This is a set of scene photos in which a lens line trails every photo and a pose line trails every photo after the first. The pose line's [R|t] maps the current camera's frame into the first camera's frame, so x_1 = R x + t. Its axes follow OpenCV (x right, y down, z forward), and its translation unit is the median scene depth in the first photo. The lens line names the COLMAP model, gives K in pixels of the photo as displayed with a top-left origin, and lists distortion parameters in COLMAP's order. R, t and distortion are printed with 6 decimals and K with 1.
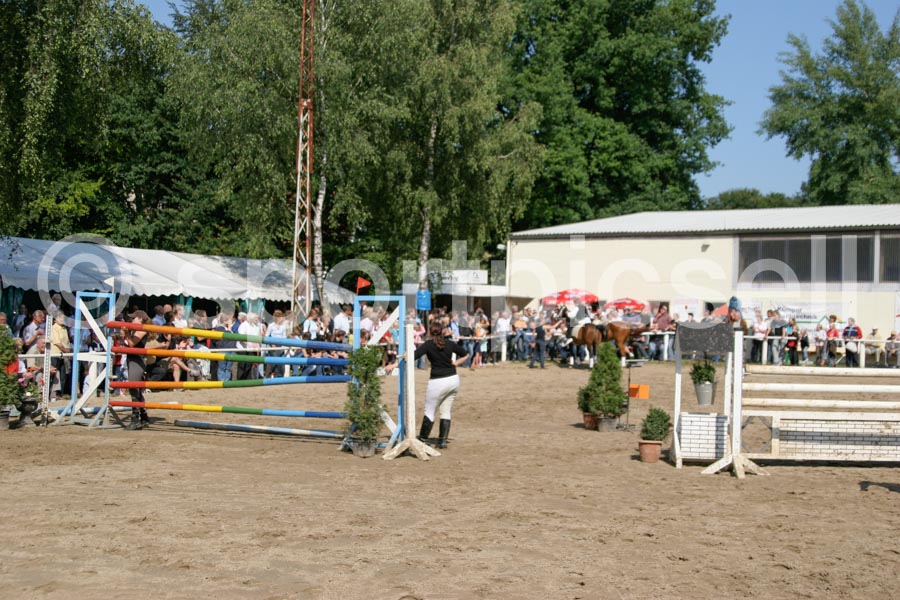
lens RADIAL K [[1172.1, 0, 444.2], [0, 1172.1, 299.0], [0, 0, 1]] dist [-0.128745, 0.000000]
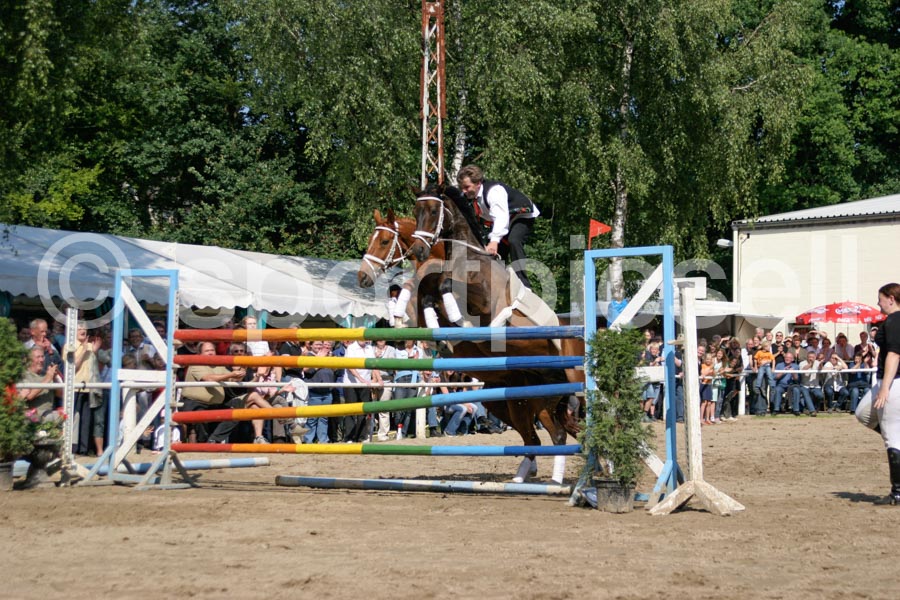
lens RADIAL K [[1772.0, 0, 453.3], [0, 1772.0, 299.5], [0, 0, 1]] dist [-0.143291, 0.000000]
pose [[0.996384, -0.022525, -0.081922, -0.031062], [0.019942, 0.999282, -0.032220, 0.022162], [0.082589, 0.030470, 0.996118, 0.038876]]
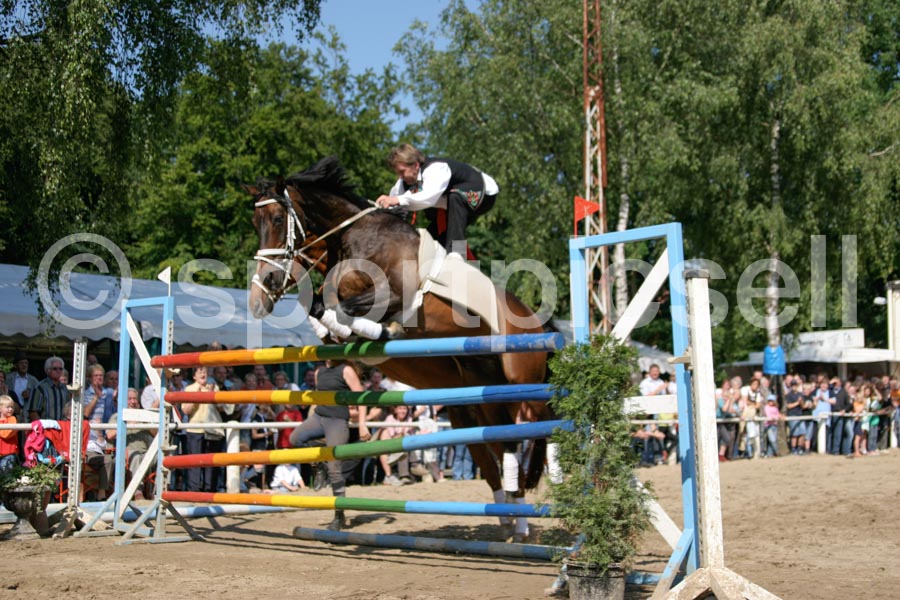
lens RADIAL K [[1251.7, 0, 459.2], [0, 1251.7, 251.5], [0, 0, 1]] dist [-0.059184, 0.000000]
pose [[0.962456, -0.058451, -0.265069, 0.002757], [0.025910, 0.991864, -0.124638, 0.026176], [0.270198, 0.113091, 0.956140, 0.230984]]
